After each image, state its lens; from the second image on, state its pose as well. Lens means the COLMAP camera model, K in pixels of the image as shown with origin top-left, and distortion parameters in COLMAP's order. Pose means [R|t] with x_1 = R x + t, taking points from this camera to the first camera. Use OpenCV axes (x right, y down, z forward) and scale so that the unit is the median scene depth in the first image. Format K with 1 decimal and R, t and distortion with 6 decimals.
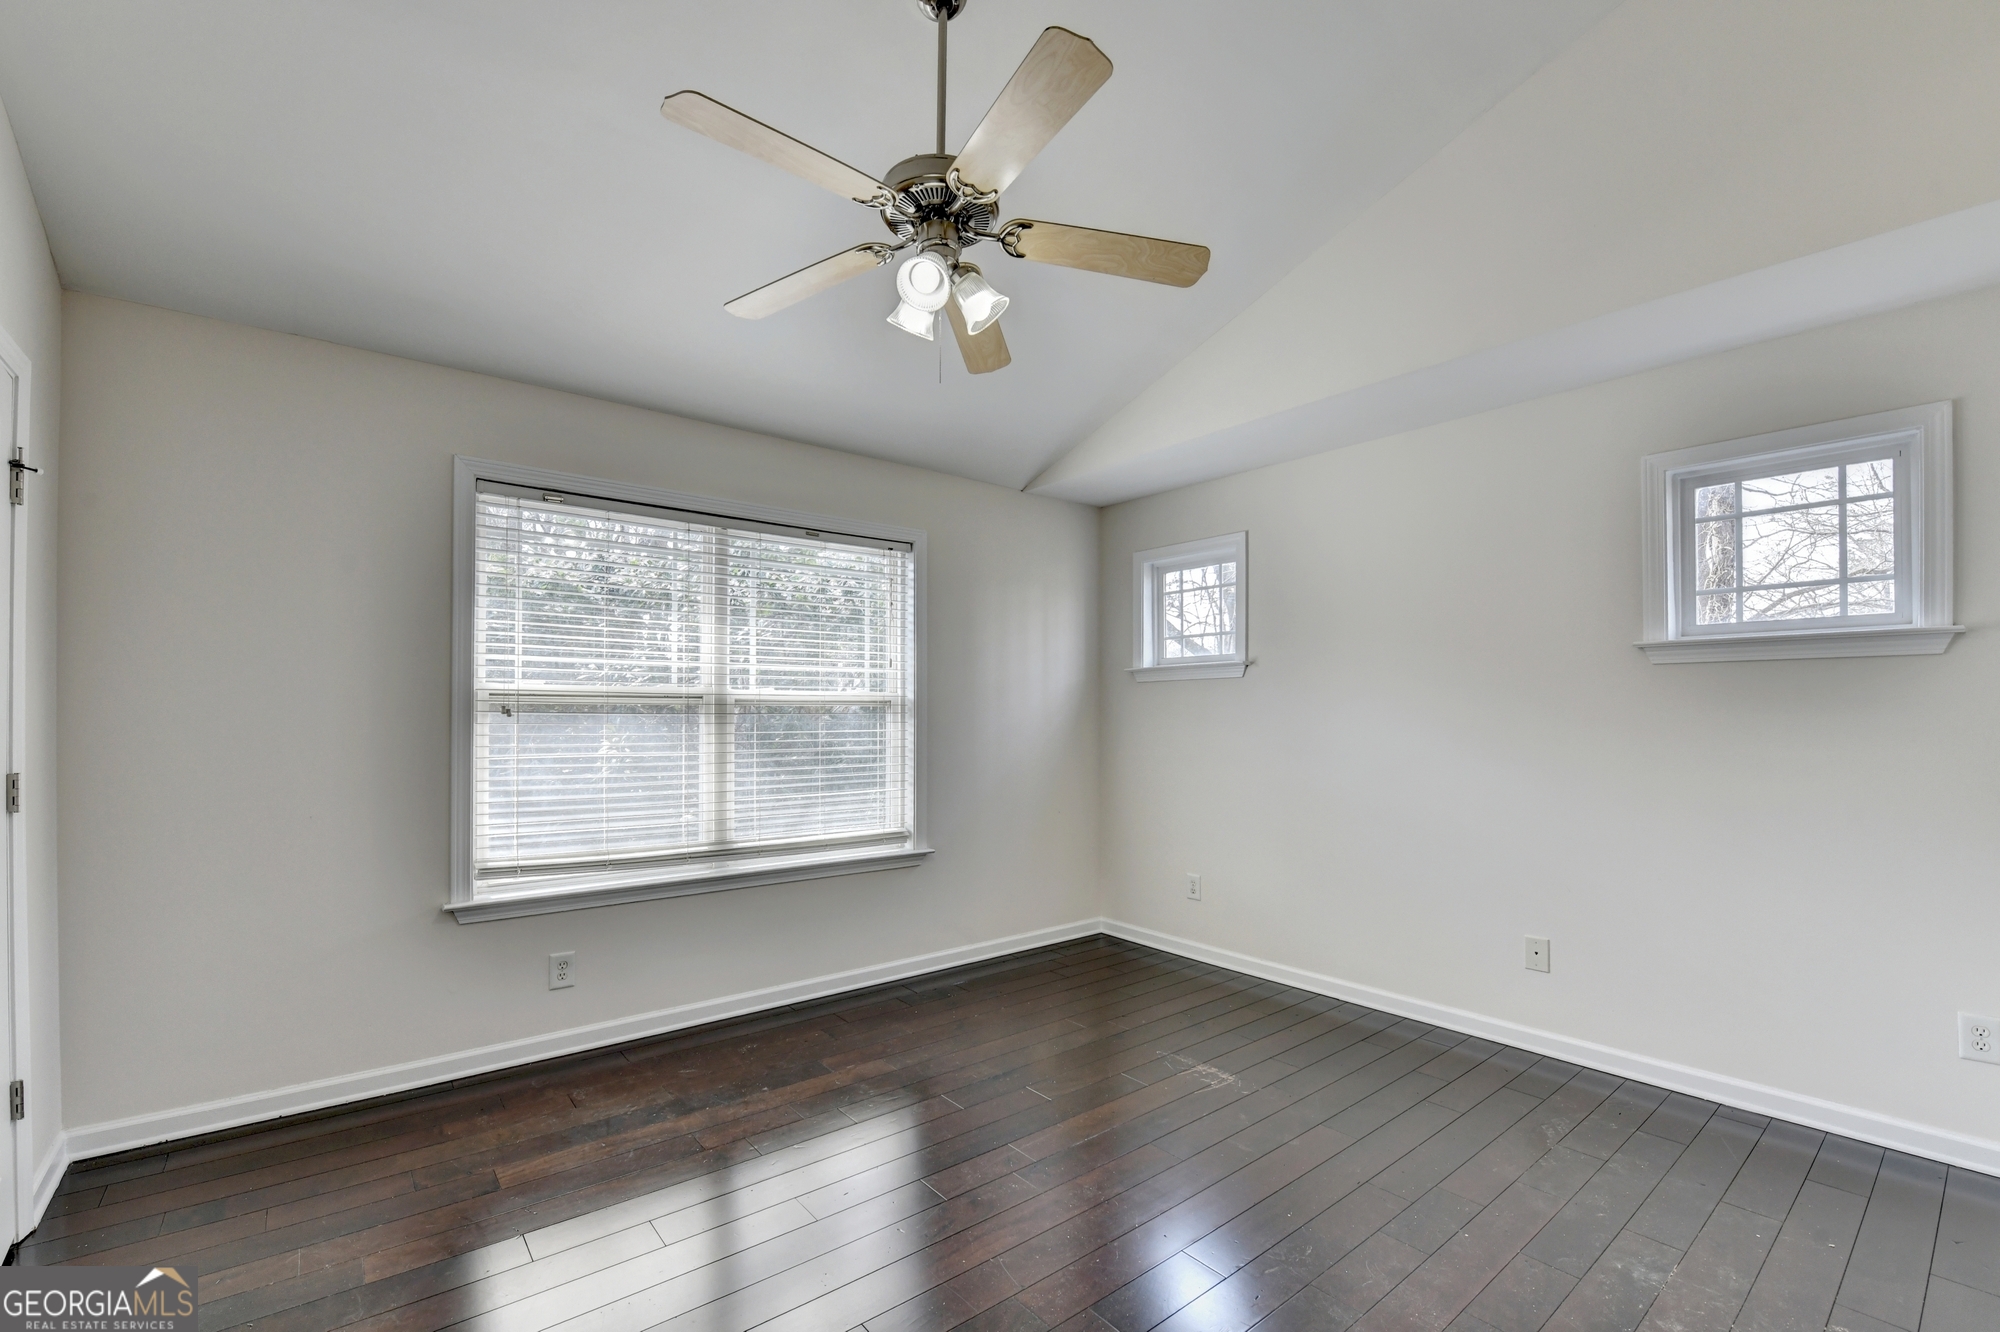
lens RADIAL K [[828.7, 0, 1000.6], [0, 828.7, 714.1], [0, 0, 1]] dist [-0.015277, -0.000101]
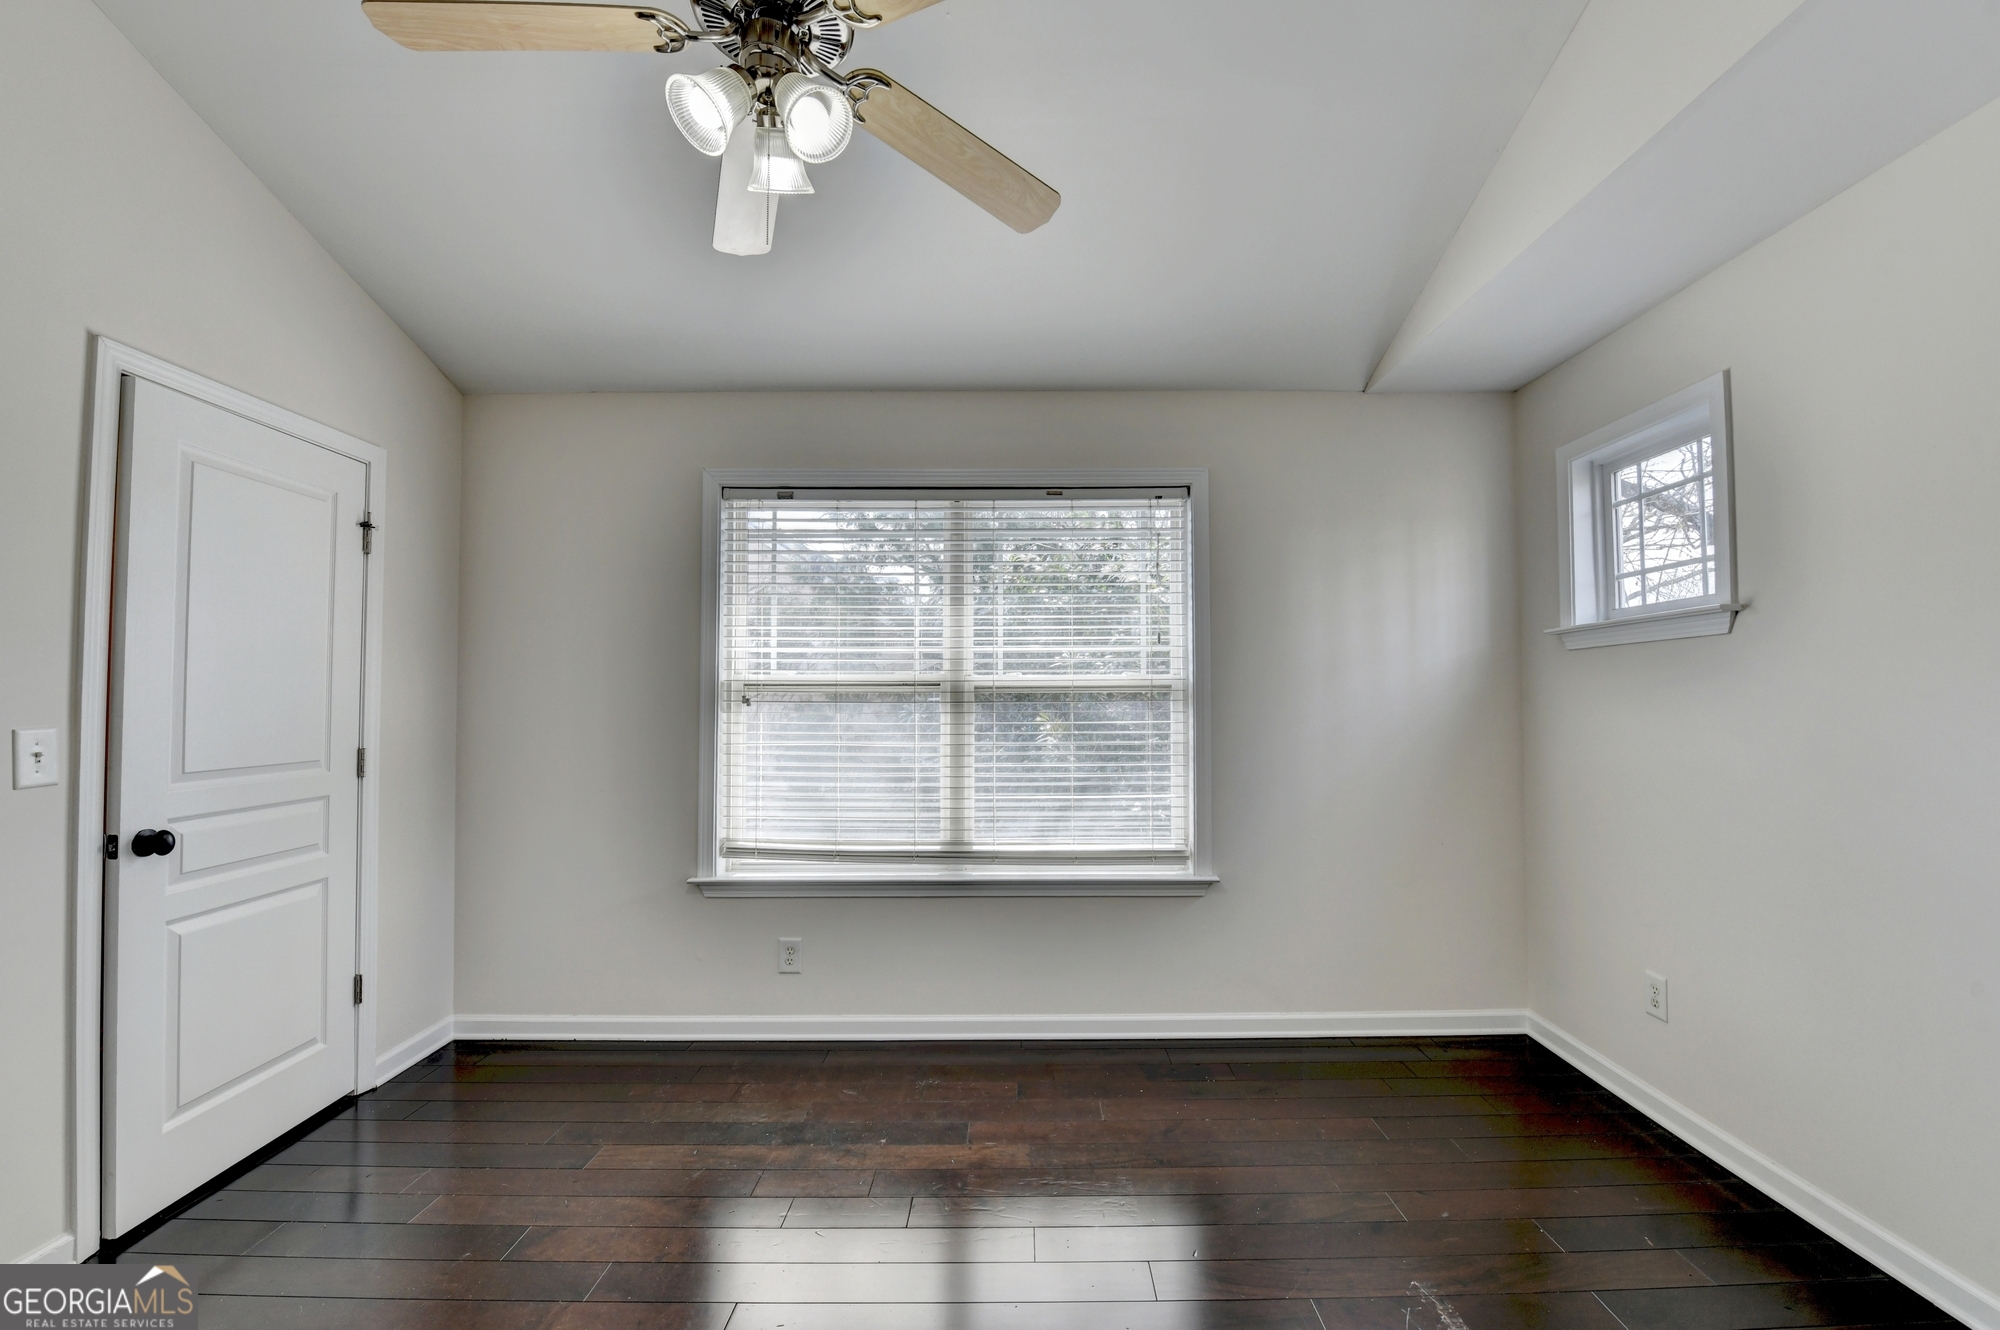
lens RADIAL K [[847.3, 0, 998.6], [0, 847.3, 673.7], [0, 0, 1]] dist [-0.001942, -0.013938]
pose [[0.788823, -0.022276, -0.614216, 0.277117], [0.004495, 0.999525, -0.030477, -0.002951], [0.614604, 0.021280, 0.788549, 0.285106]]
